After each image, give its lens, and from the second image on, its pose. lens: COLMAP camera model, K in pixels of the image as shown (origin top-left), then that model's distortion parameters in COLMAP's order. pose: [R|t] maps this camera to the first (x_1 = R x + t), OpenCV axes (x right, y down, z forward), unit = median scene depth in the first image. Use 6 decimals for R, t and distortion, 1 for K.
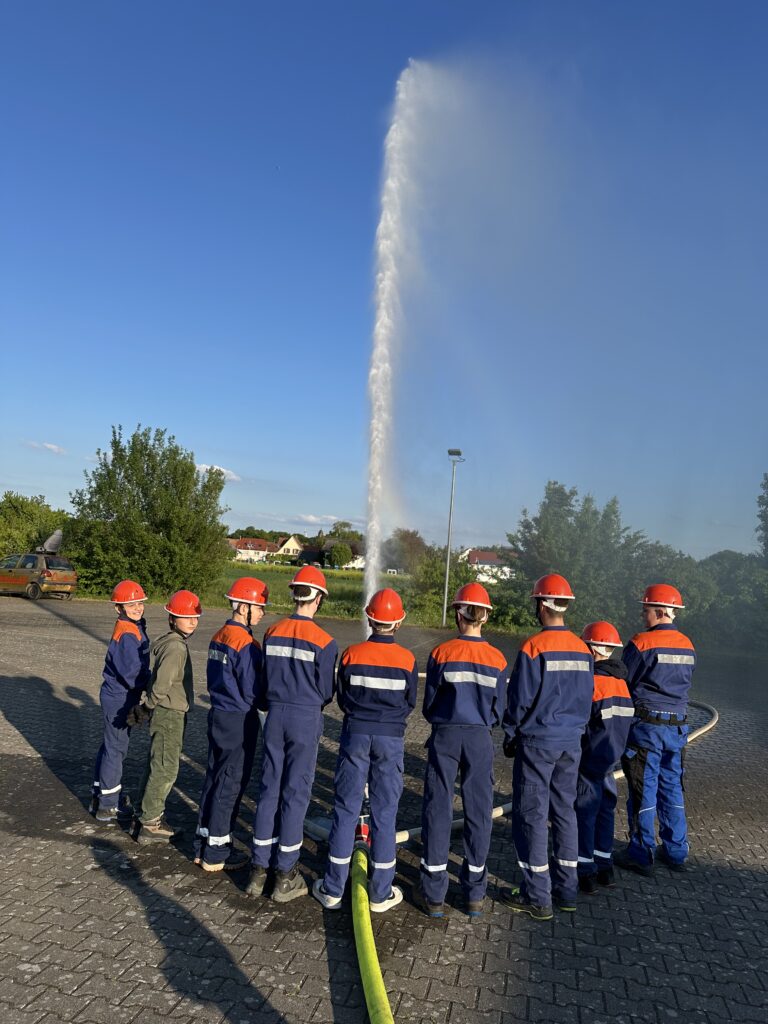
lens RADIAL K [[715.5, 0, 394.7], [0, 715.5, 508.7], [0, 0, 1]] dist [0.104119, -0.101205]
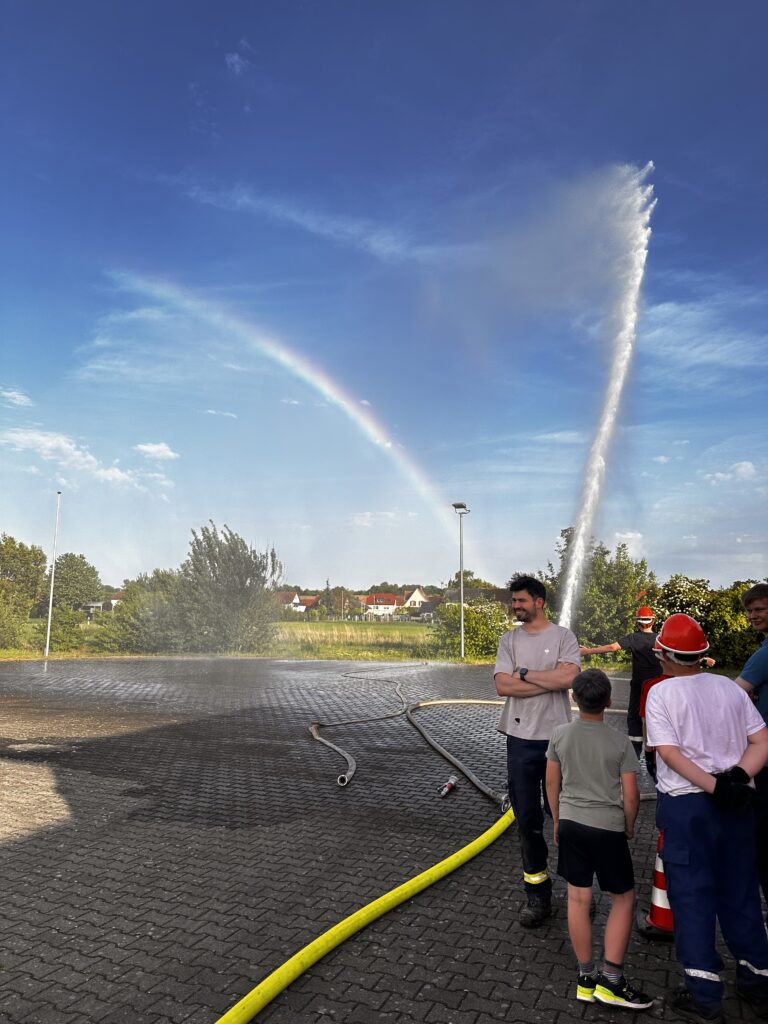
lens RADIAL K [[715.5, 0, 400.5], [0, 715.5, 520.7], [0, 0, 1]] dist [0.104119, -0.101205]
pose [[0.979836, -0.092795, -0.176950, 0.158771], [0.083452, 0.994731, -0.059546, 0.004002], [0.181543, 0.043578, 0.982417, -0.106818]]
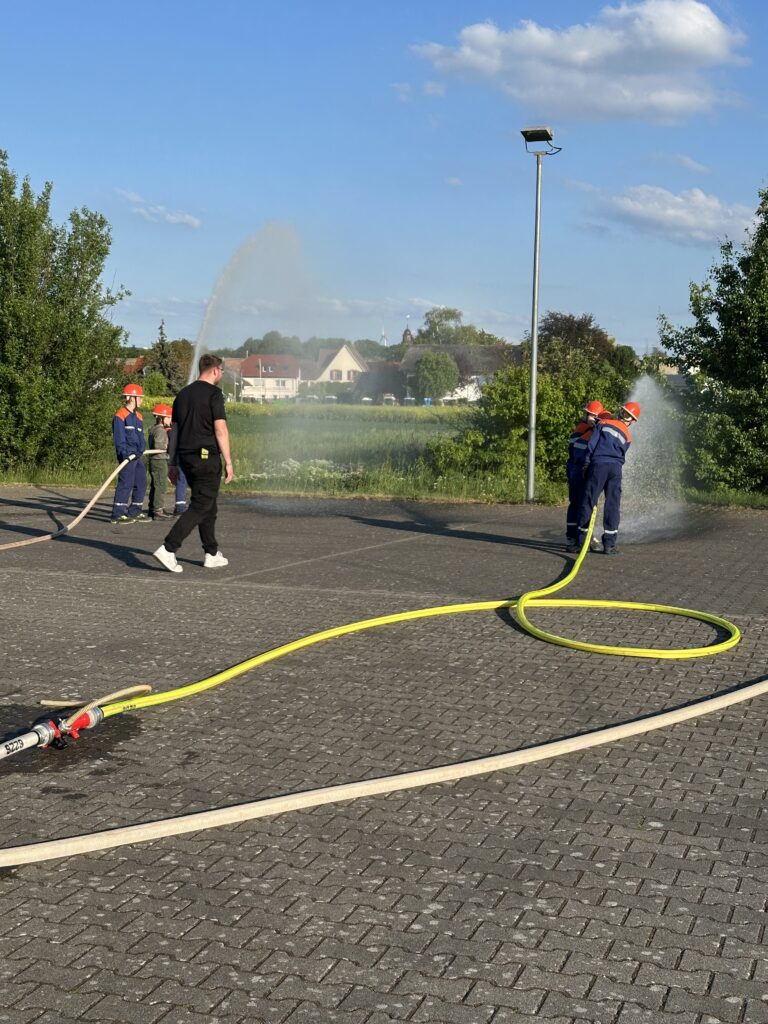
lens RADIAL K [[1422.8, 0, 375.6], [0, 1422.8, 527.7], [0, 0, 1]] dist [0.140646, 0.000000]
pose [[0.988807, -0.050667, -0.140336, 0.082348], [0.073701, 0.983678, 0.164149, 0.010555], [0.129729, -0.172654, 0.976402, 0.013555]]
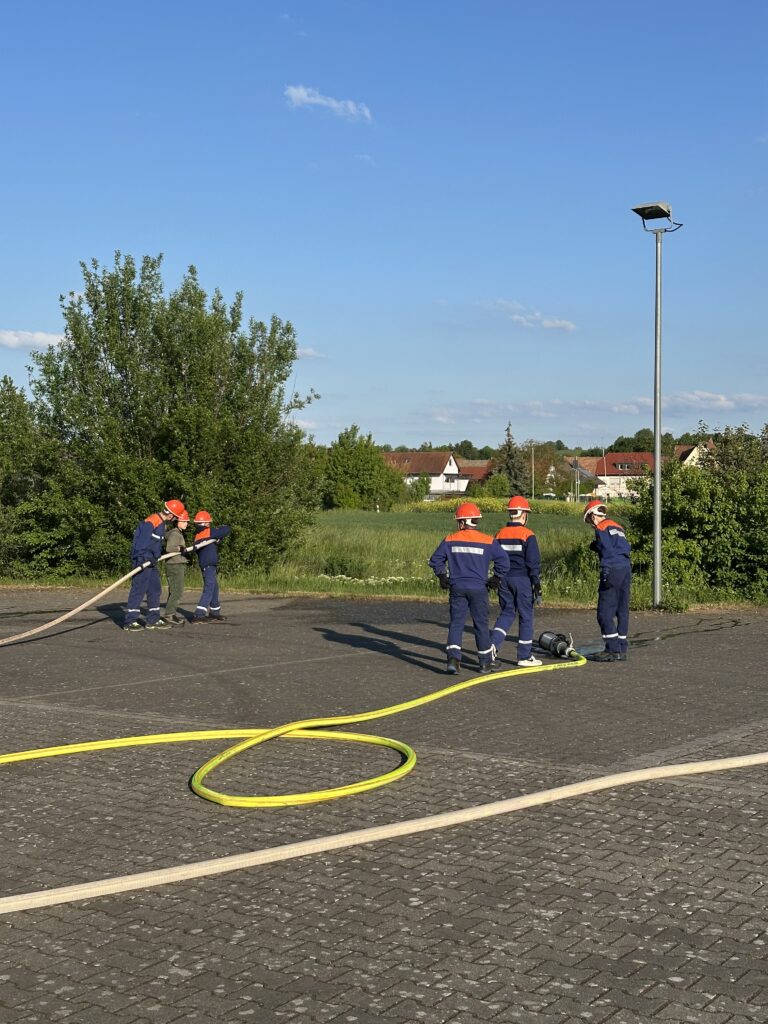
lens RADIAL K [[1422.8, 0, 400.8], [0, 1422.8, 516.2], [0, 0, 1]] dist [0.140646, 0.000000]
pose [[0.922998, -0.074223, -0.377579, 0.216878], [0.106273, 0.992227, 0.064737, 0.027397], [0.369839, -0.099879, 0.923712, 0.094943]]
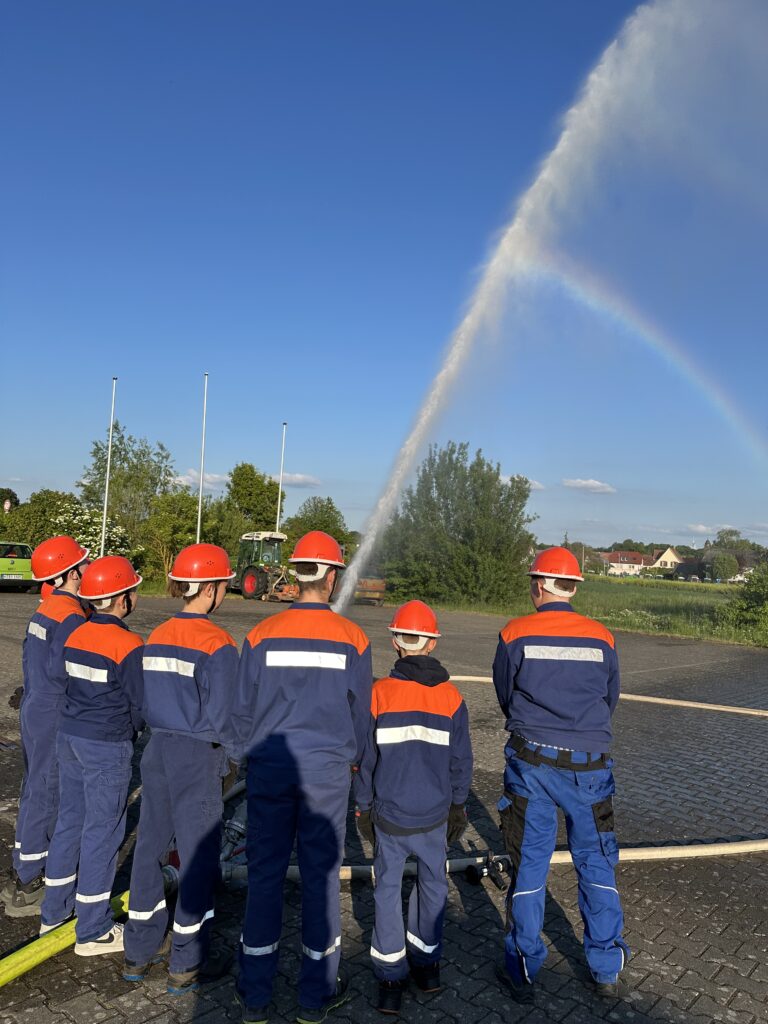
lens RADIAL K [[715.5, 0, 390.9], [0, 715.5, 498.6], [0, 0, 1]] dist [0.104119, -0.101205]
pose [[0.866285, -0.068257, -0.494865, 0.089761], [0.050886, 0.997526, -0.048512, 0.013972], [0.496952, 0.016844, 0.867615, 0.058288]]
